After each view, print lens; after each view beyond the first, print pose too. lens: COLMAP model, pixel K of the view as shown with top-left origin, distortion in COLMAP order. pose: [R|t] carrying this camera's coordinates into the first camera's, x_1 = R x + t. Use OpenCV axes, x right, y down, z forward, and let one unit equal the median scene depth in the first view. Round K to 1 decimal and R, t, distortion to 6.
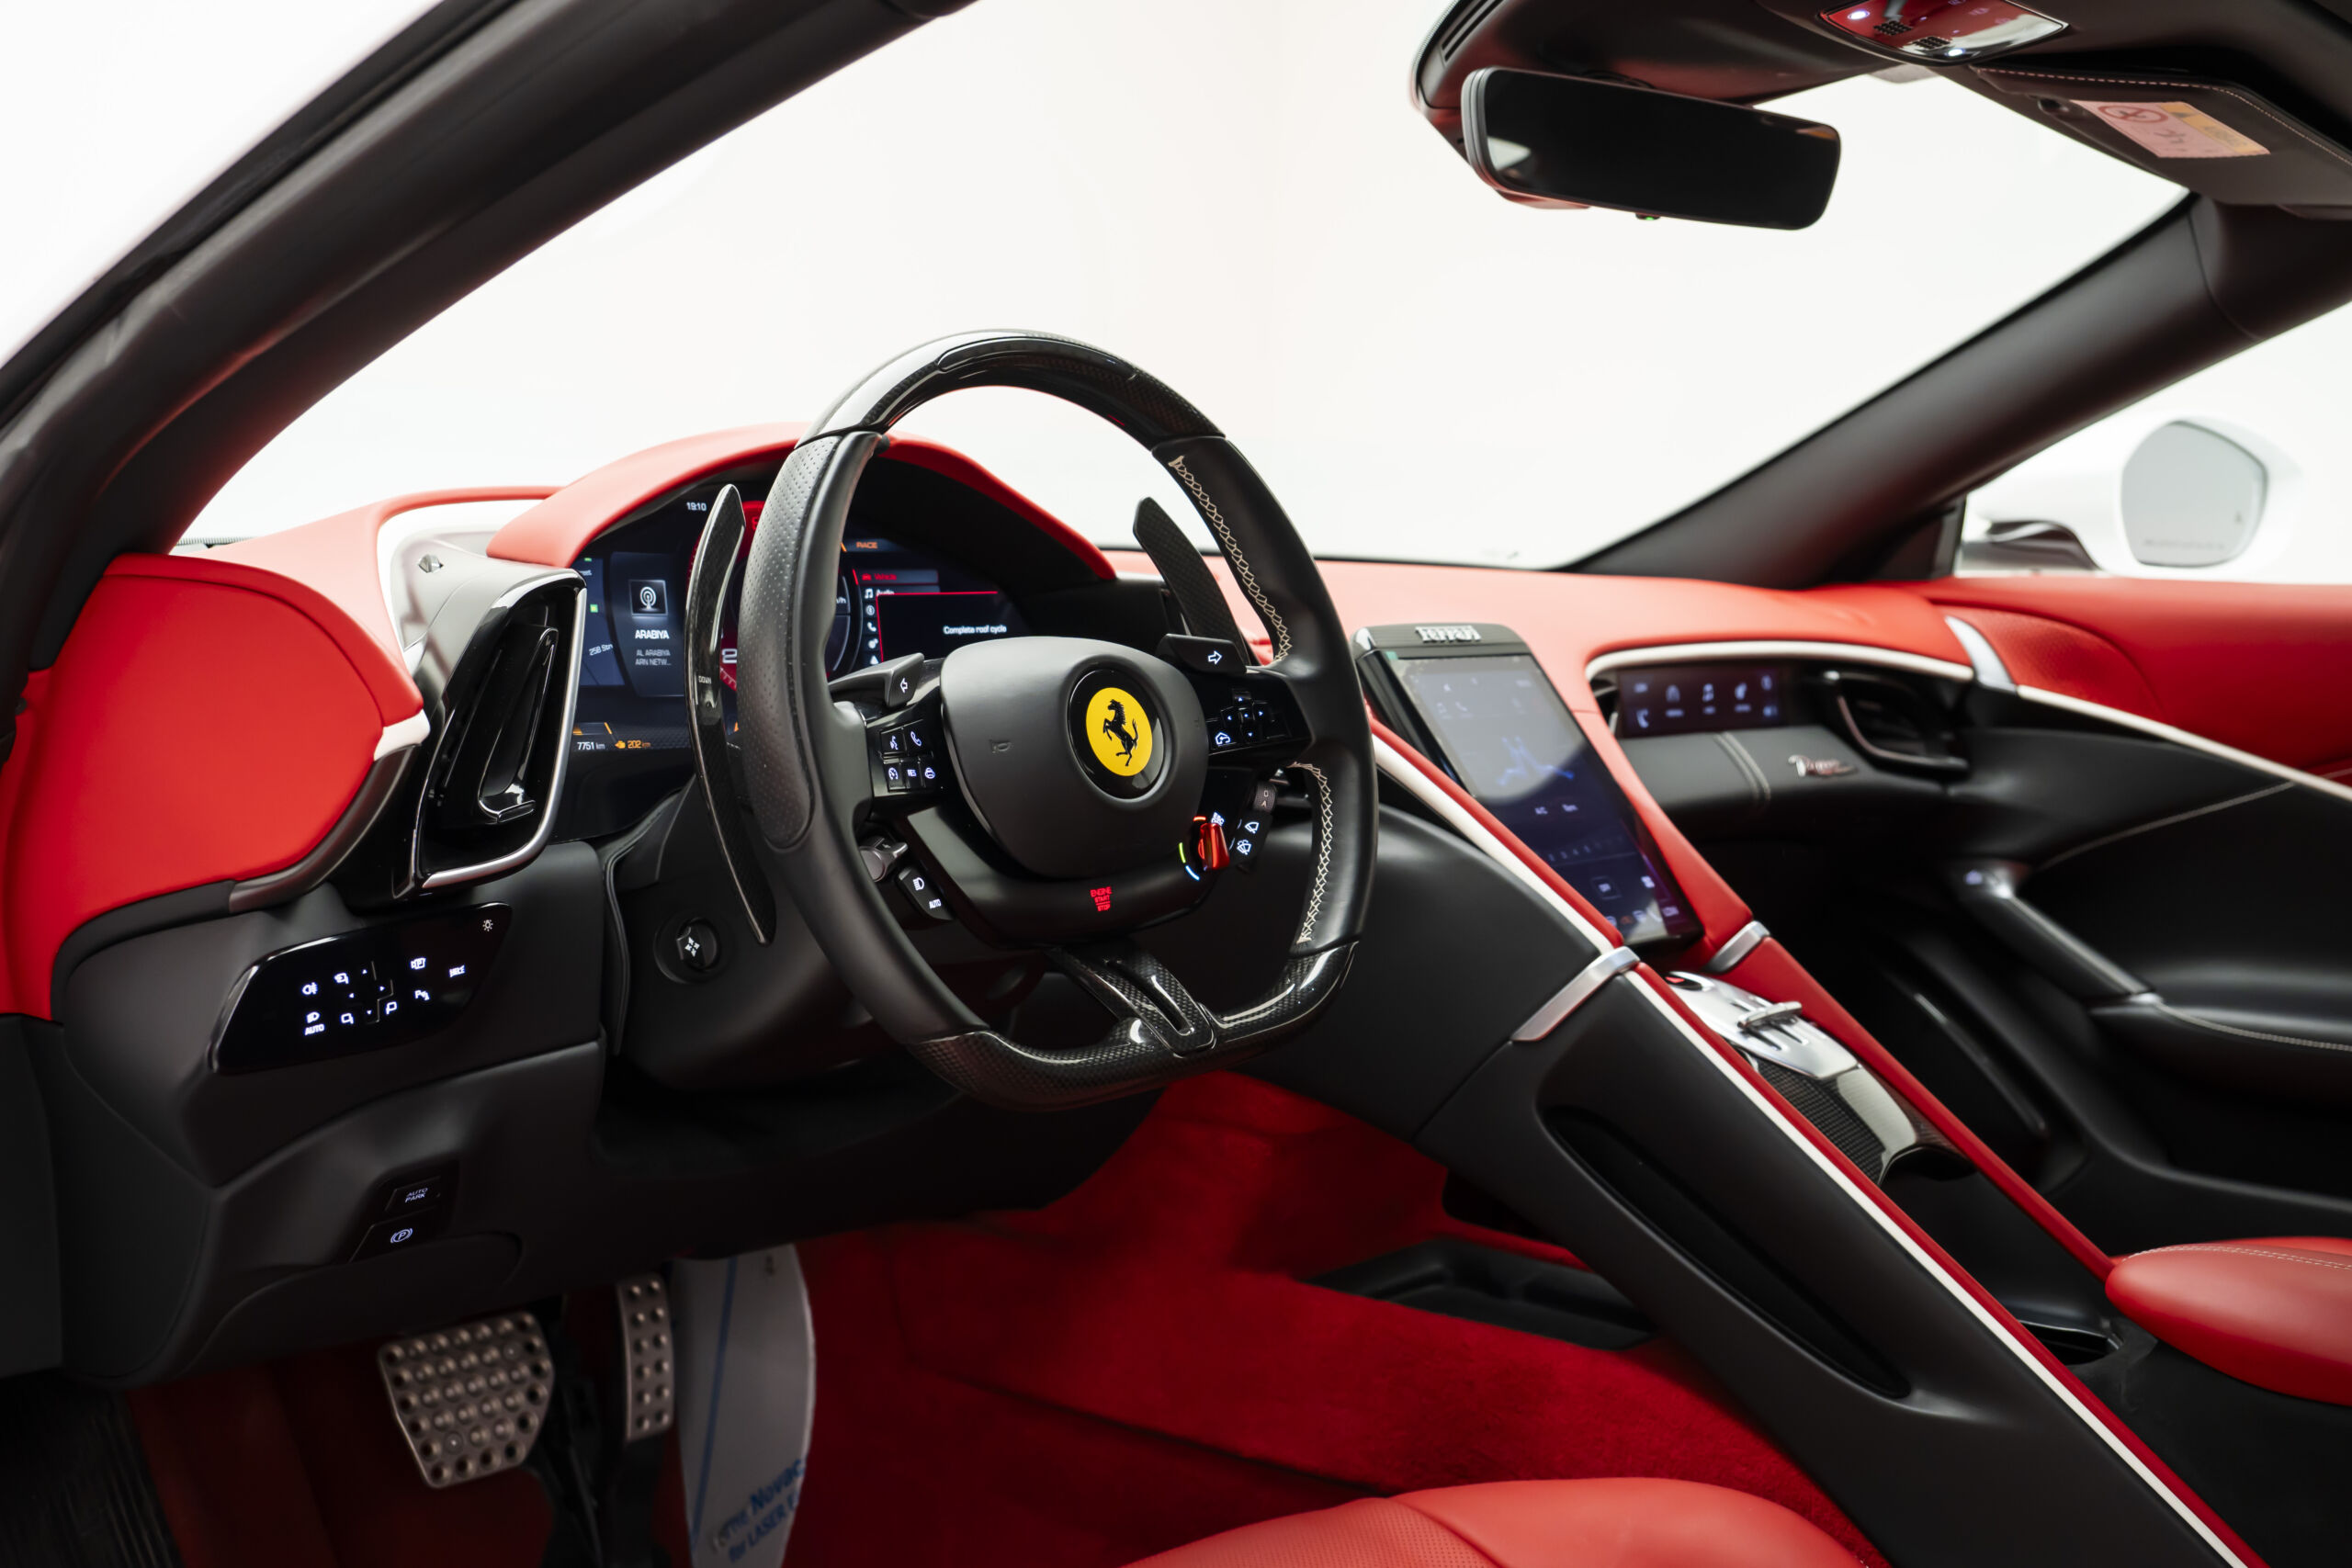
lens RADIAL K [[2469.4, 0, 1176.0], [0, 2469.4, 784.0], [0, 0, 1]] dist [-0.078759, 0.043470]
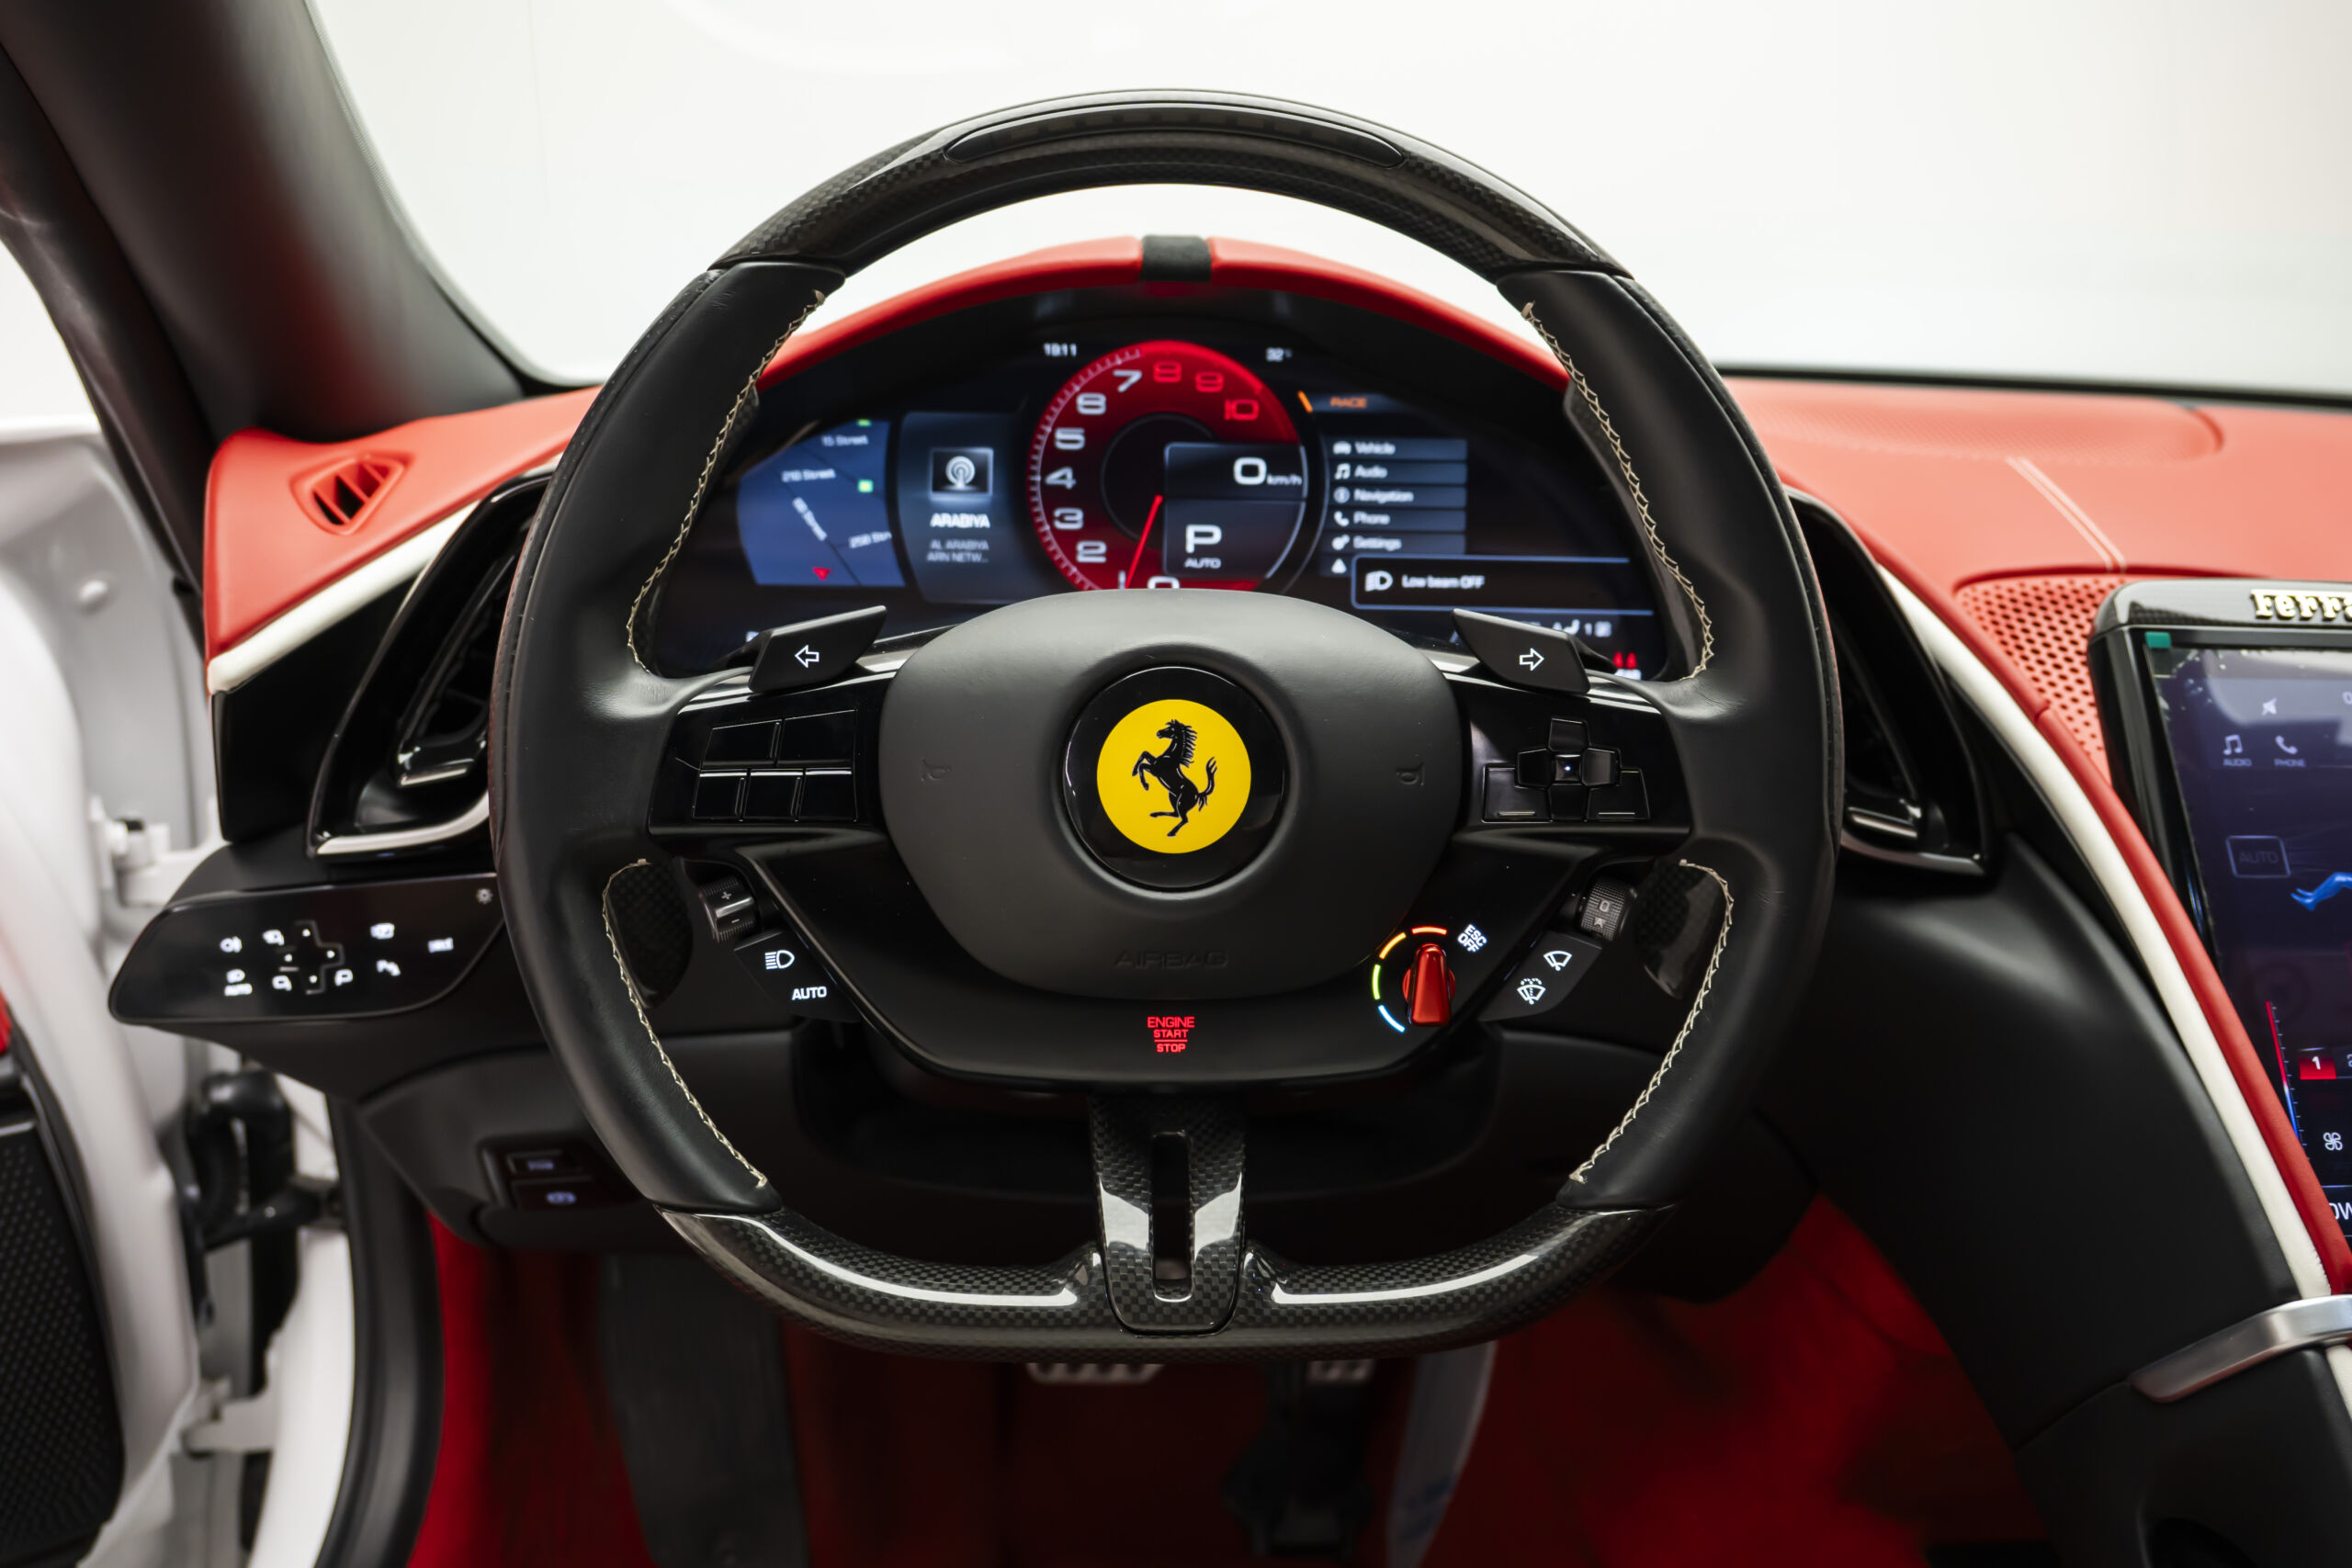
lens RADIAL K [[1971.5, 0, 1176.0], [0, 1971.5, 784.0], [0, 0, 1]] dist [-0.140543, 0.004737]
pose [[0.692270, 0.173760, -0.700407, 0.291261], [-0.068671, 0.982036, 0.175754, -0.097063], [0.718364, -0.073572, 0.691766, 0.648860]]
